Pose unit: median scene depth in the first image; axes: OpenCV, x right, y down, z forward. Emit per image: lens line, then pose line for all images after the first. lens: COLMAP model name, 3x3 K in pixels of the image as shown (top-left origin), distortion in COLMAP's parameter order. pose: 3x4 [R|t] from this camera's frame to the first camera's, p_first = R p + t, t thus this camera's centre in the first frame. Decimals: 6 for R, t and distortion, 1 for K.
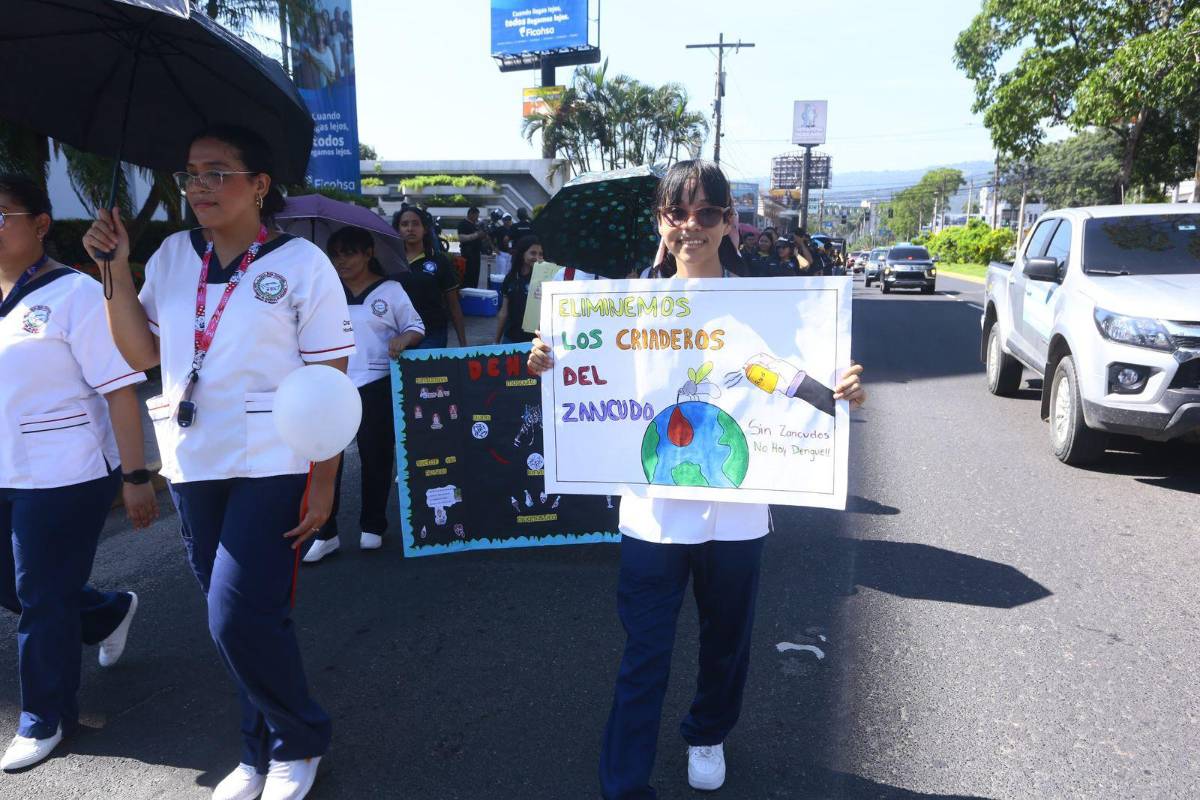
lens RADIAL K [[925.6, 0, 600.0], [0, 925.6, 400.0], [0, 0, 1]] dist [-0.022397, 0.057804]
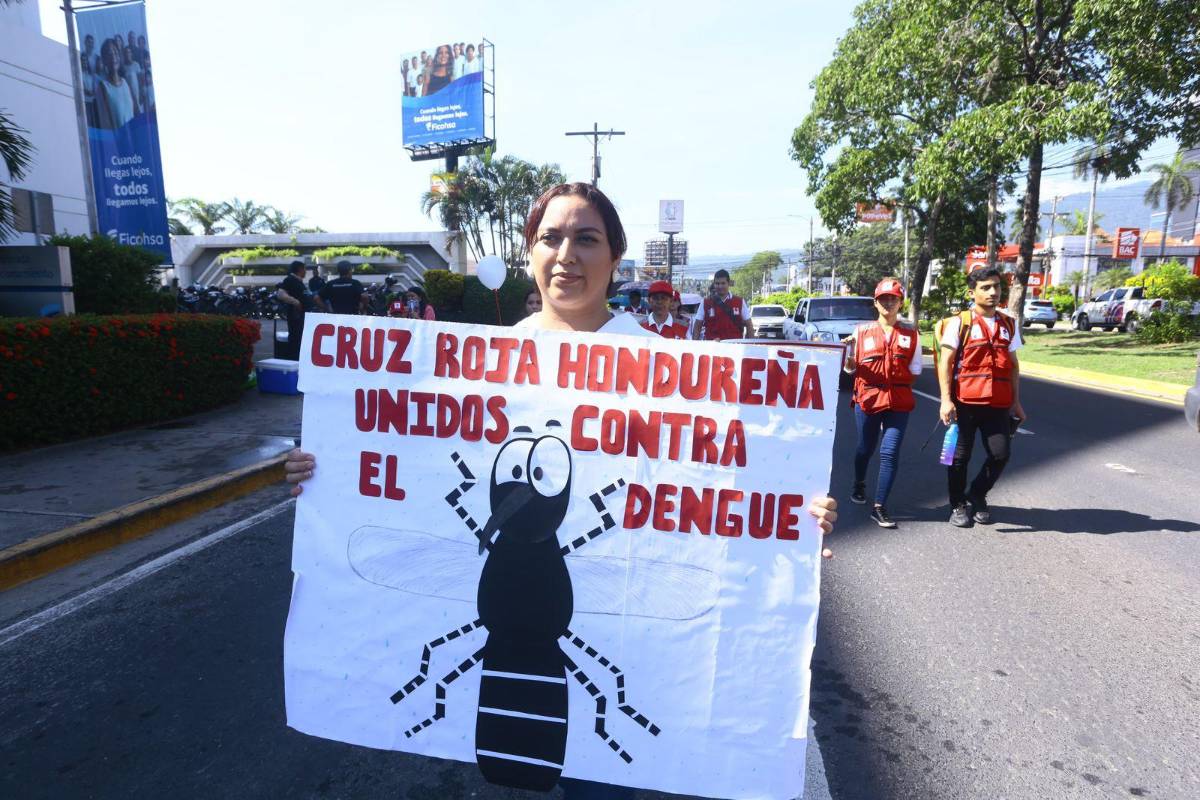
lens RADIAL K [[671.3, 0, 601.1], [0, 671.3, 403.2], [0, 0, 1]] dist [-0.068513, 0.042929]
pose [[0.993480, -0.023358, 0.111586, 0.035394], [0.026130, 0.999384, -0.023444, -0.027504], [-0.110970, 0.026207, 0.993478, 0.176887]]
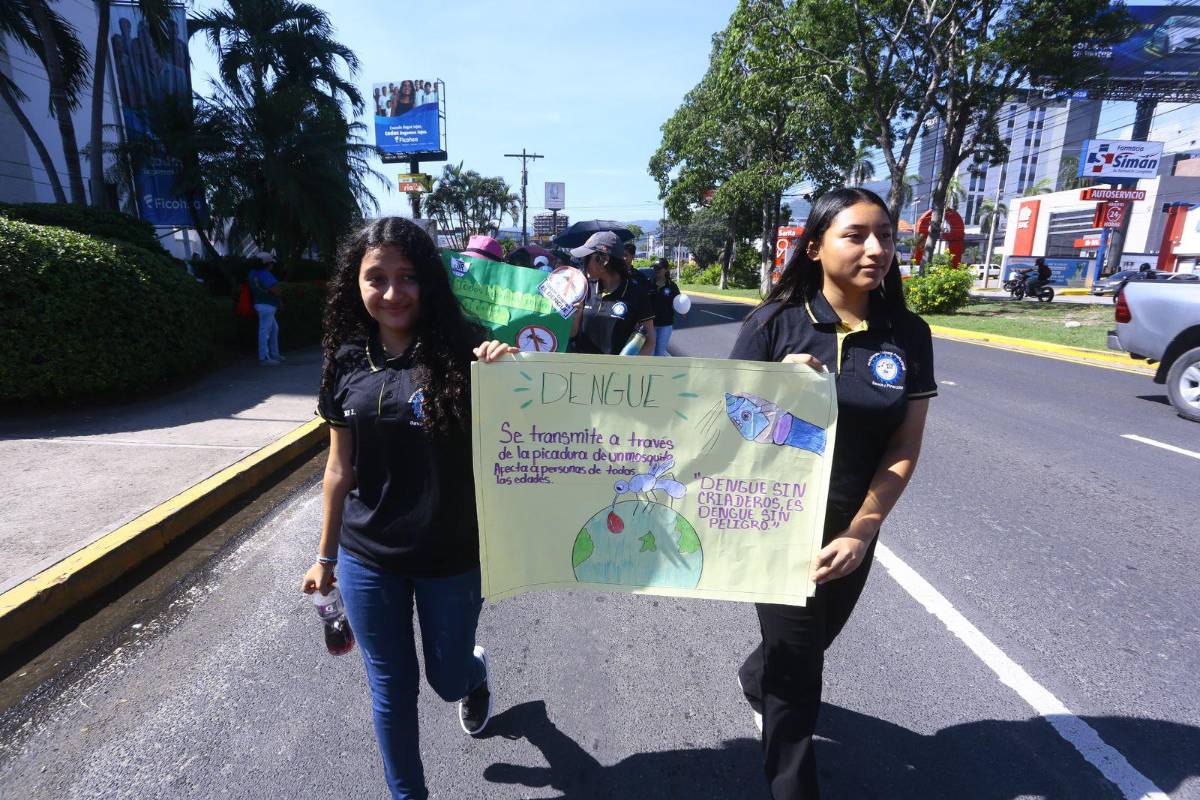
lens RADIAL K [[581.2, 0, 601.4], [0, 581.2, 402.2], [0, 0, 1]] dist [-0.065066, 0.024980]
pose [[0.953264, -0.066471, 0.294737, -0.077156], [0.049027, 0.996602, 0.066193, 0.015399], [-0.298135, -0.048650, 0.953283, -0.097470]]
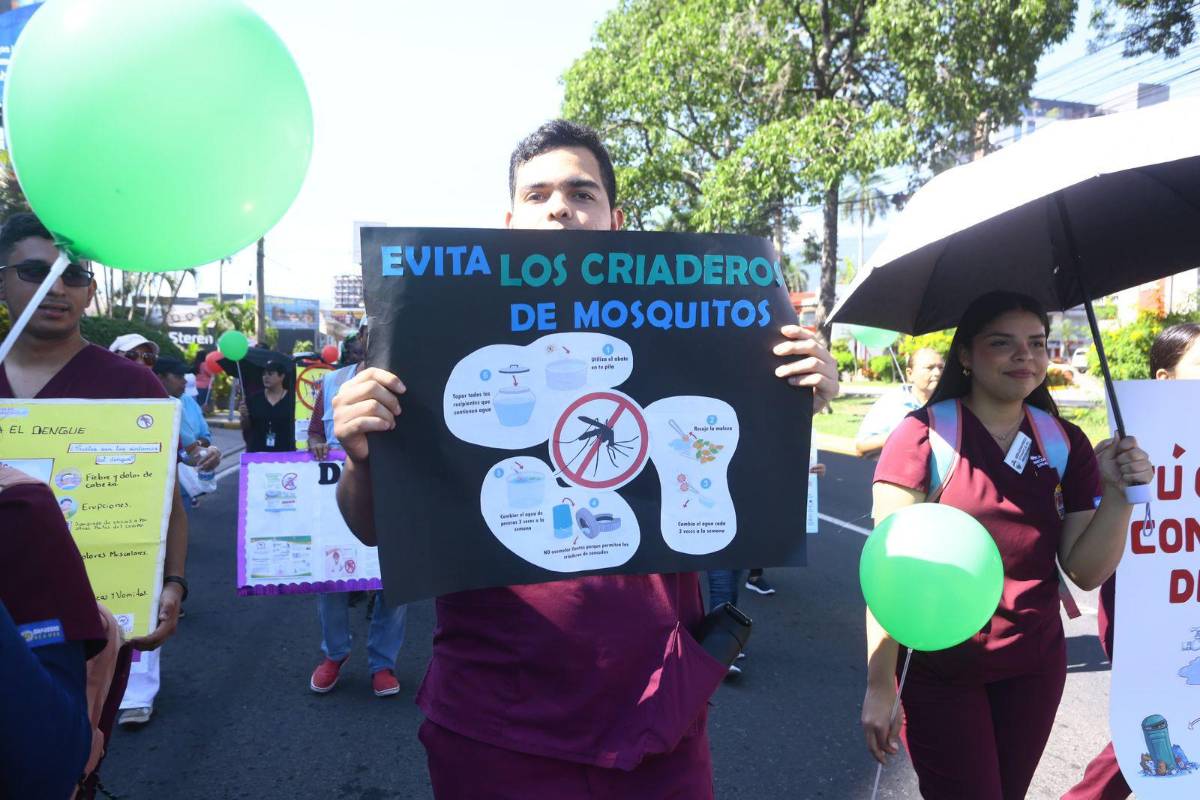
lens RADIAL K [[886.8, 0, 593.9], [0, 886.8, 404.8], [0, 0, 1]] dist [-0.030852, 0.059475]
pose [[0.893961, -0.021793, 0.447615, 0.040091], [0.075210, 0.991946, -0.101912, -0.038272], [-0.441789, 0.124770, 0.888400, 0.223954]]
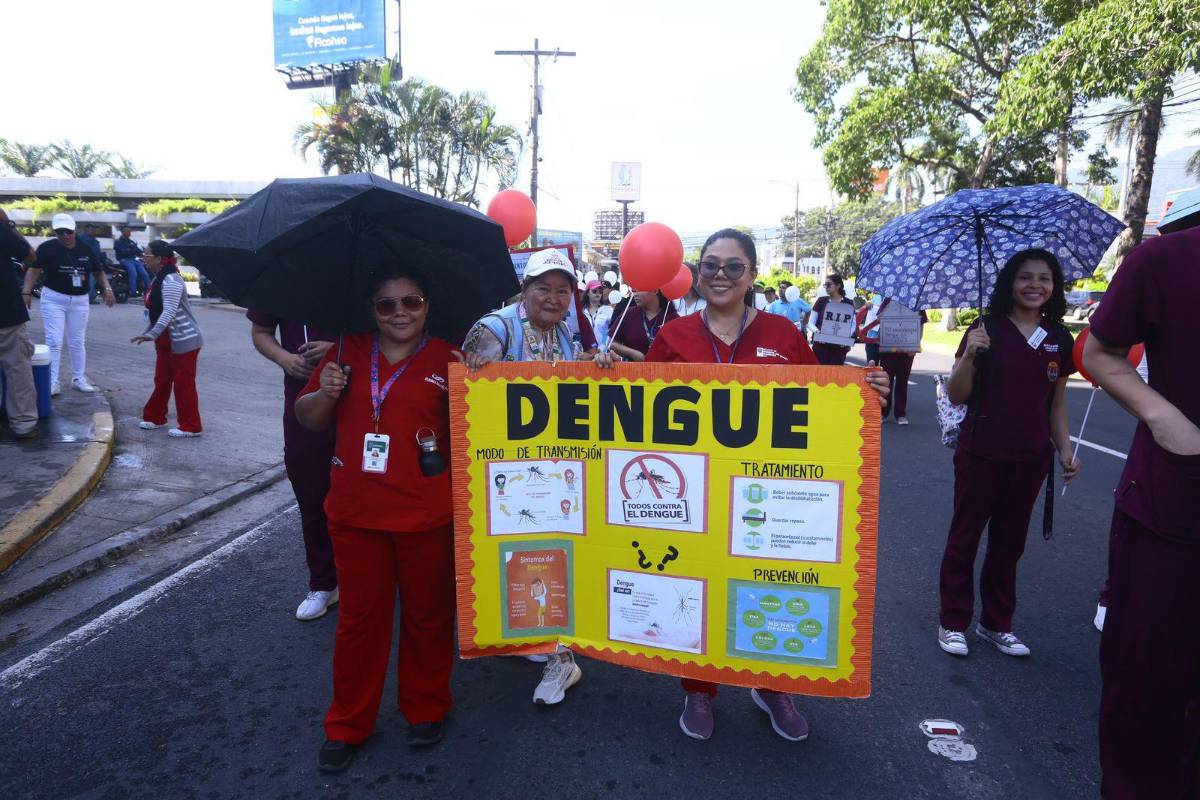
lens RADIAL K [[778.9, 0, 599.0], [0, 778.9, 406.1], [0, 0, 1]] dist [-0.055469, 0.059333]
pose [[0.982325, -0.020147, 0.186097, 0.046556], [0.023368, 0.999612, -0.015130, -0.046181], [-0.185720, 0.019212, 0.982415, 0.285157]]
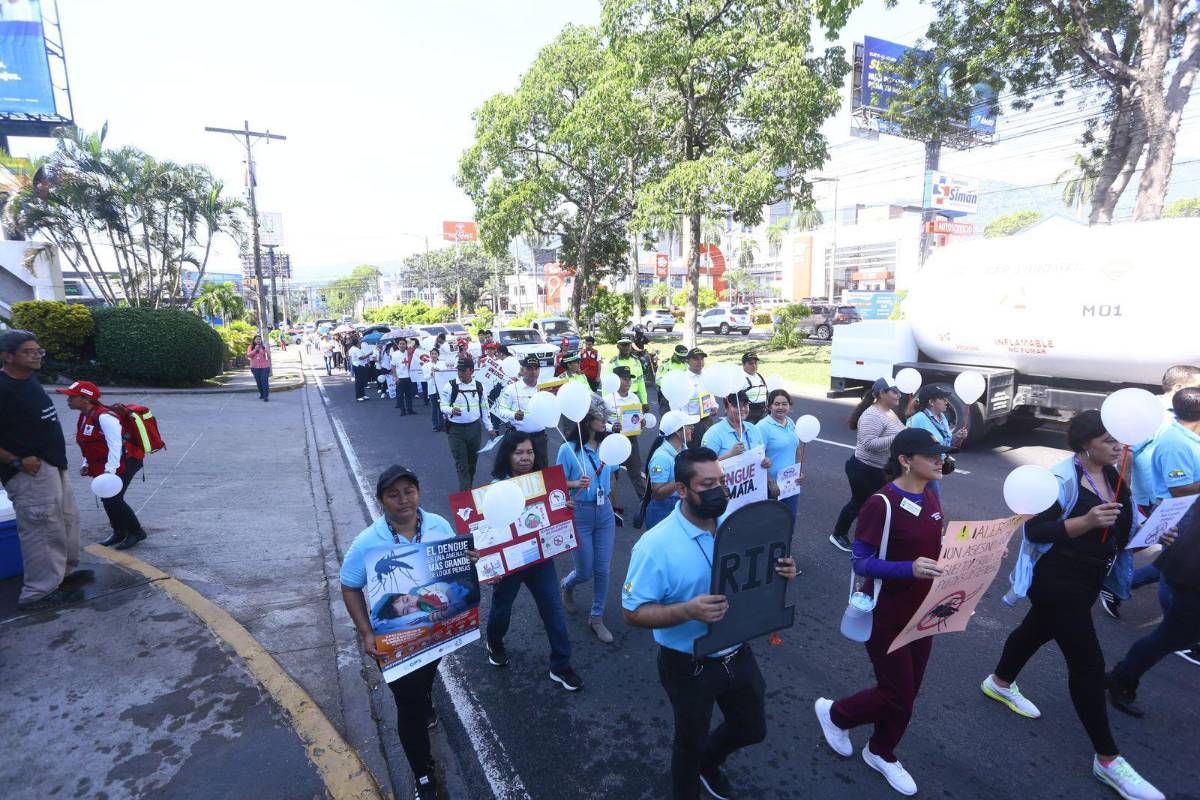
lens RADIAL K [[581.2, 0, 601.4], [0, 581.2, 402.2], [0, 0, 1]] dist [-0.065066, 0.024980]
pose [[0.725875, -0.131618, 0.675116, -0.034268], [0.139795, 0.989266, 0.042558, -0.072431], [-0.673470, 0.063486, 0.736483, 0.311263]]
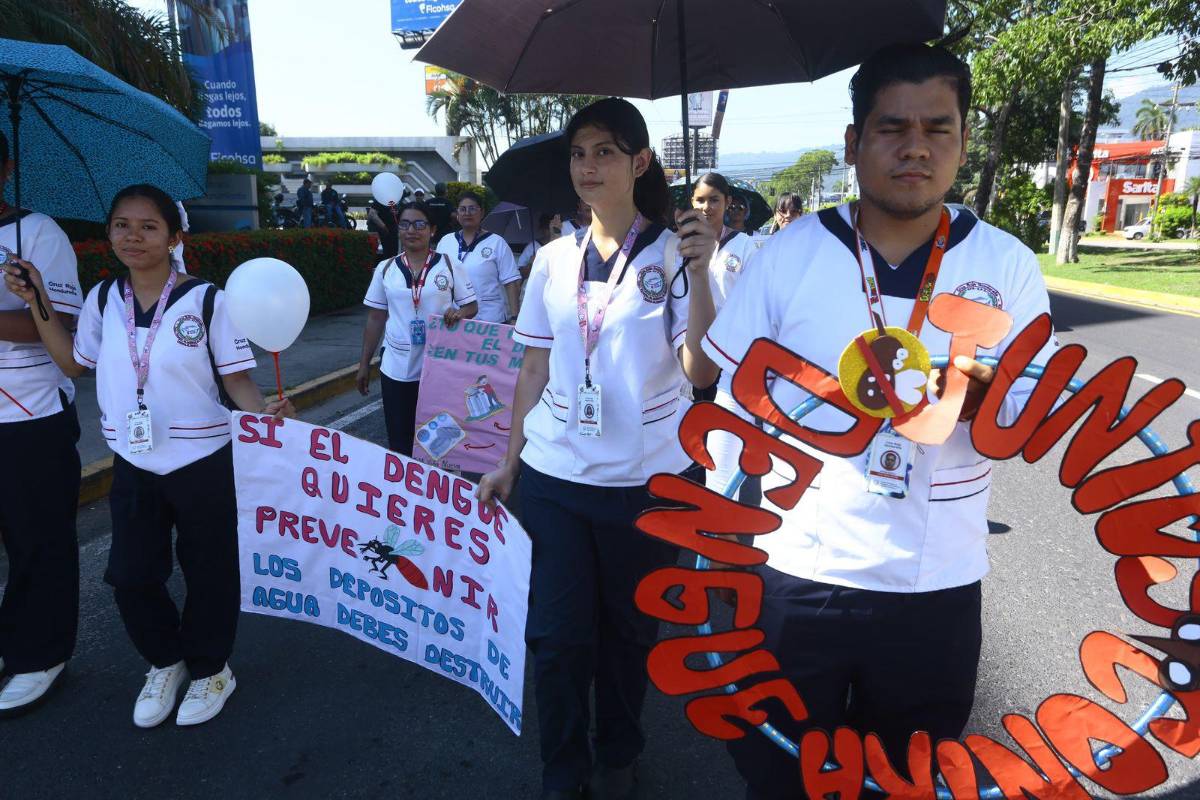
lens RADIAL K [[867.4, 0, 602.2], [0, 867.4, 405.2], [0, 0, 1]] dist [-0.030572, 0.058335]
pose [[0.993303, -0.028016, 0.112088, -0.008873], [0.023288, 0.998792, 0.043270, -0.005046], [-0.113165, -0.040370, 0.992756, 0.034009]]
